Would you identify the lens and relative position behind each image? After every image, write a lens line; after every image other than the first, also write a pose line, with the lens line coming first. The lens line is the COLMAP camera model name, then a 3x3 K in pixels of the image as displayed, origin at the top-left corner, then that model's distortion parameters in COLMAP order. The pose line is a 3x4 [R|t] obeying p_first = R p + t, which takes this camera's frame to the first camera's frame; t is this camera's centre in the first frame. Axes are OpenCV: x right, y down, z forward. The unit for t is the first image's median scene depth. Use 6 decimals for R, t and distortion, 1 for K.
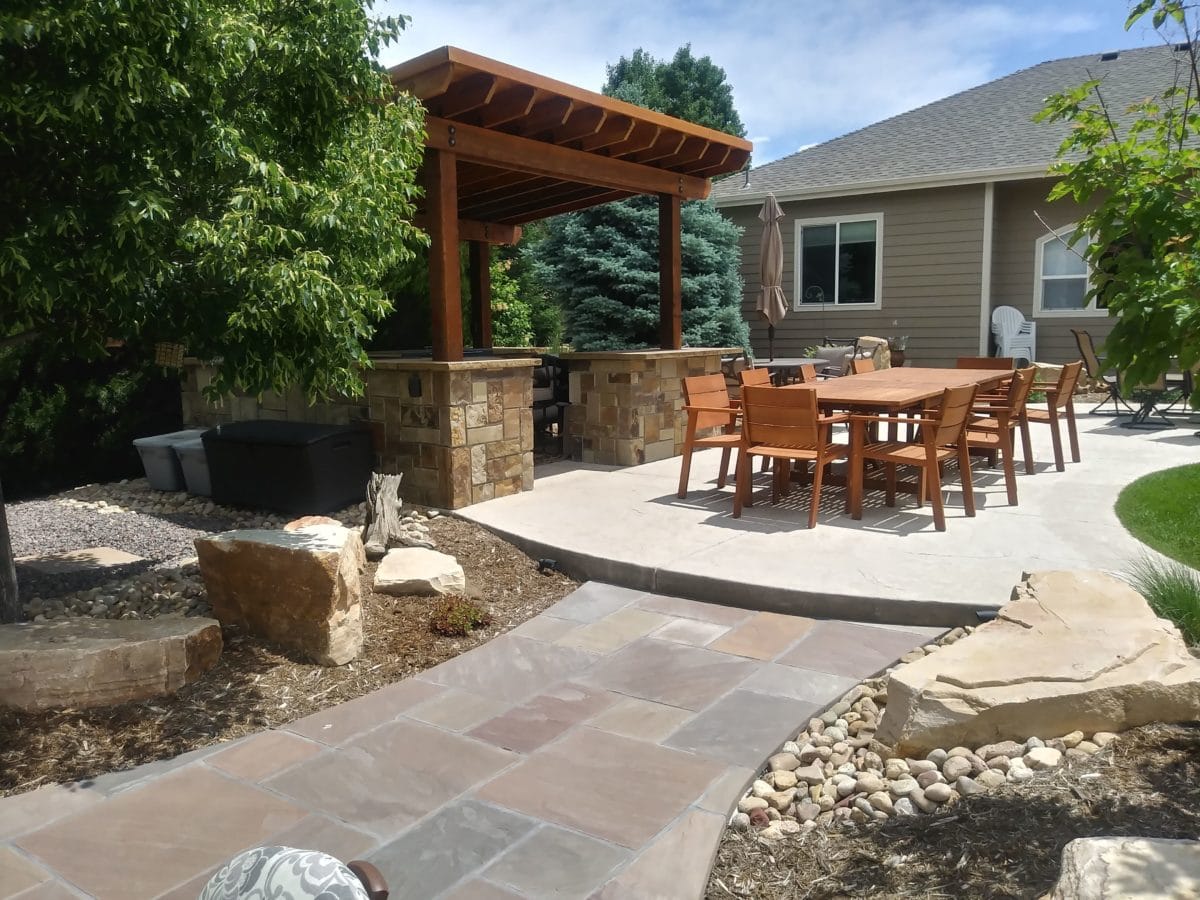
lens RADIAL K [[999.4, 0, 600.0], [0, 999.4, 450.0], [0, 0, 1]] dist [0.045644, -0.042554]
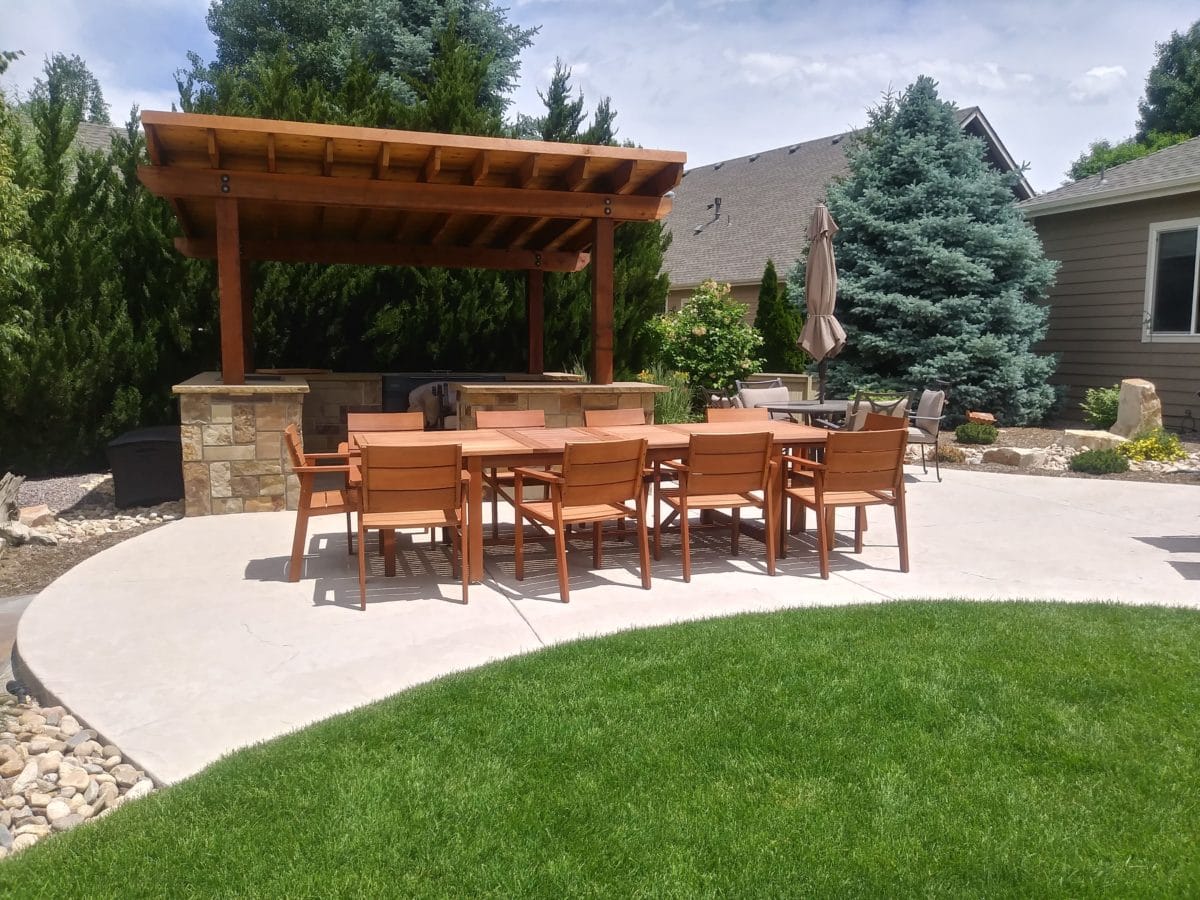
lens RADIAL K [[999.4, 0, 600.0], [0, 999.4, 450.0], [0, 0, 1]] dist [0.045644, -0.042554]
pose [[0.808588, 0.088358, -0.581703, 0.392776], [-0.096150, 0.995213, 0.017517, -0.035500], [0.580466, 0.041767, 0.813213, 0.157375]]
